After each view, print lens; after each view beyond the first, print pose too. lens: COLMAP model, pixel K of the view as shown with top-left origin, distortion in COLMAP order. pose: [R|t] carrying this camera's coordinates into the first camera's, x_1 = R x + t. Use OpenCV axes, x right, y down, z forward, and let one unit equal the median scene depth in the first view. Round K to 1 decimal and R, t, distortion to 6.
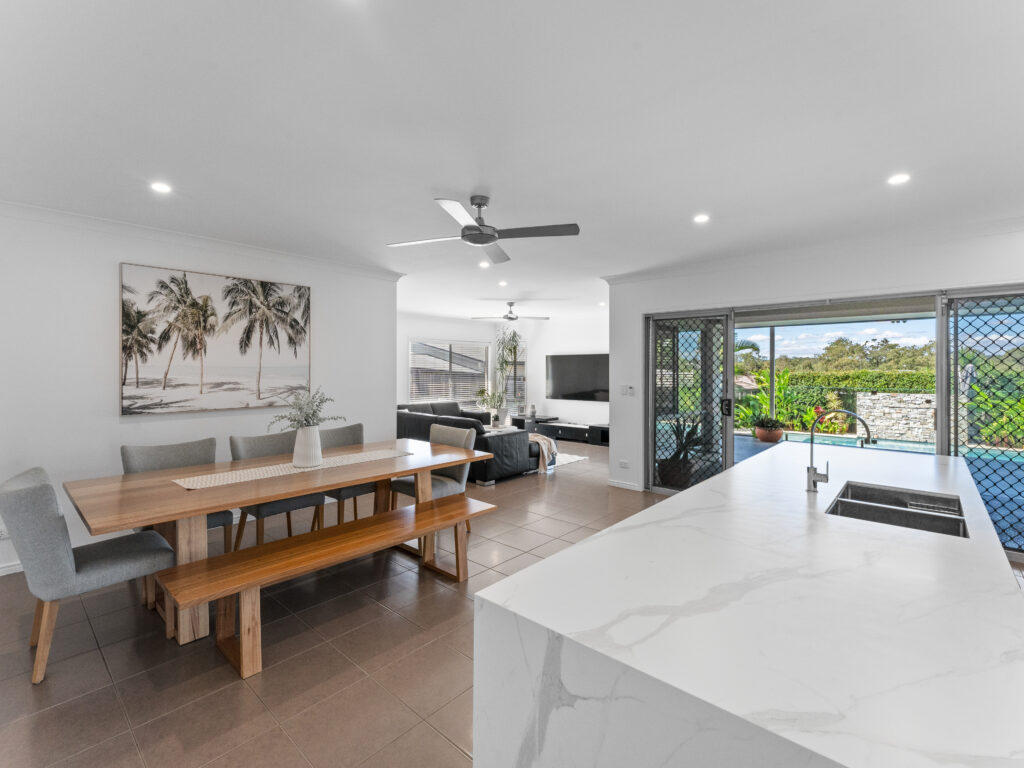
lens RADIAL K [[465.0, 0, 507.3], [0, 465.0, 367.1], [0, 0, 1]] dist [-0.003268, -0.000245]
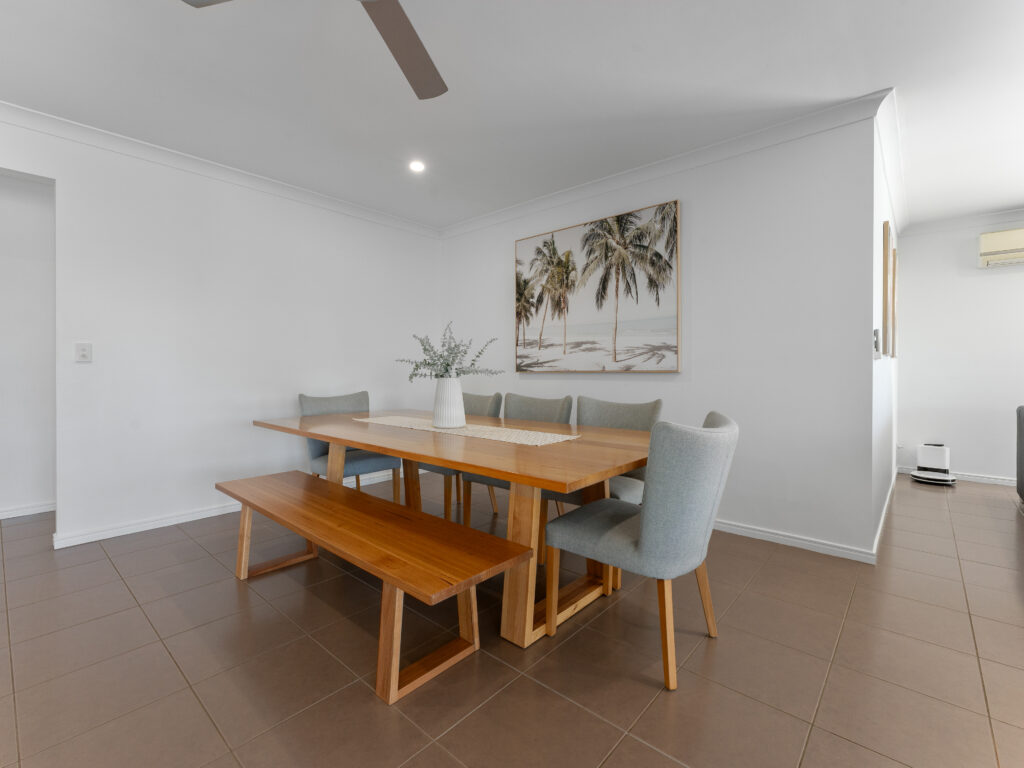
lens RADIAL K [[465.0, 0, 507.3], [0, 465.0, 367.1], [0, 0, 1]] dist [-0.003268, -0.000245]
pose [[0.001978, -0.005410, -0.999983, 0.295207], [0.007130, 0.999960, -0.005396, 0.086257], [0.999973, -0.007119, 0.002016, 0.854834]]
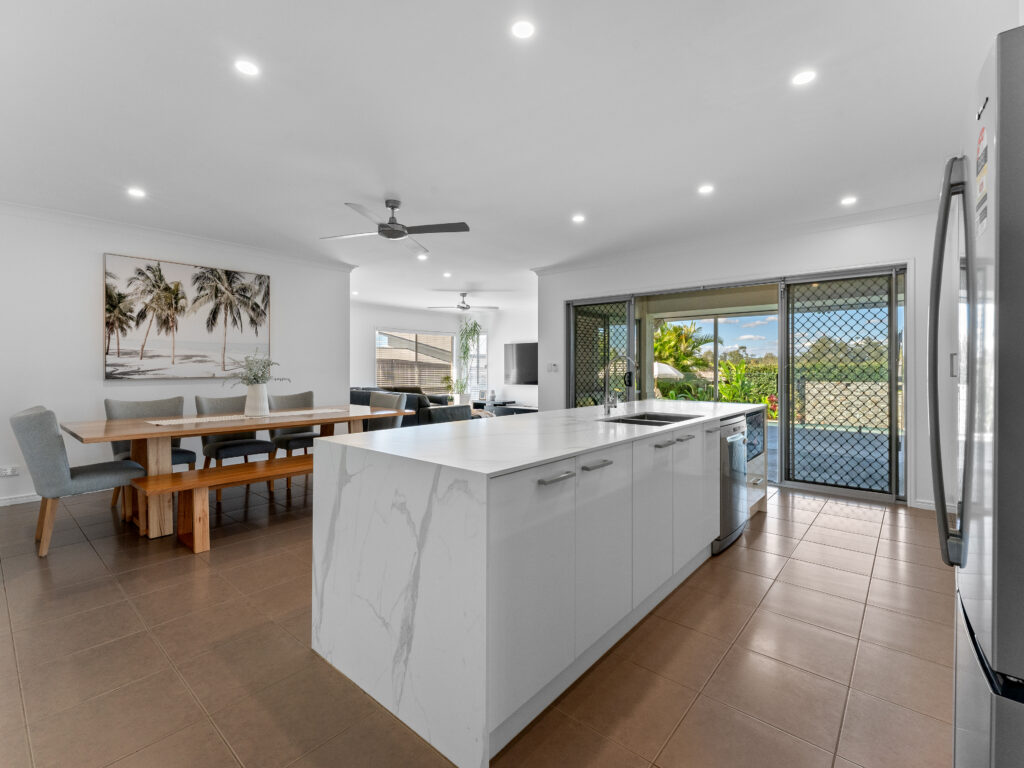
lens RADIAL K [[465.0, 0, 507.3], [0, 465.0, 367.1], [0, 0, 1]] dist [-0.003268, -0.000245]
pose [[0.999812, -0.001629, 0.019323, 0.169389], [0.001571, 0.999994, 0.003063, 0.061260], [-0.019328, -0.003032, 0.999809, -0.201014]]
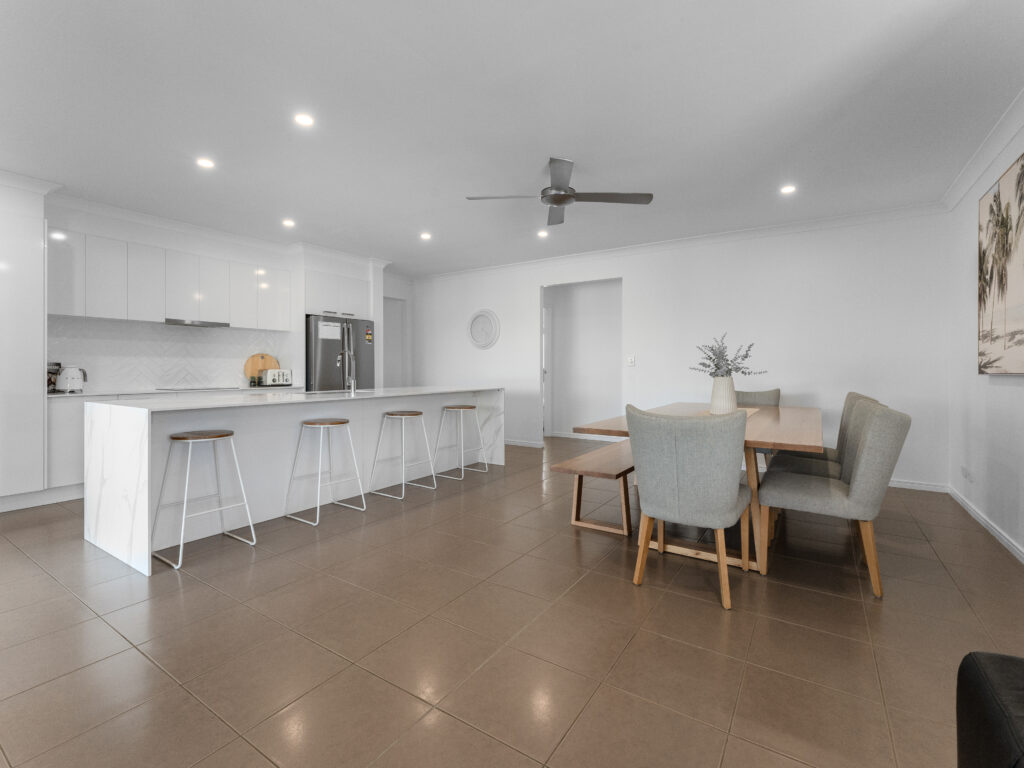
lens RADIAL K [[465.0, 0, 507.3], [0, 465.0, 367.1], [0, 0, 1]] dist [-0.003268, -0.000245]
pose [[-0.988991, -0.005634, -0.147867, 0.158782], [-0.004195, 0.999941, -0.010045, 0.090736], [0.147915, -0.009314, -0.988956, 1.520742]]
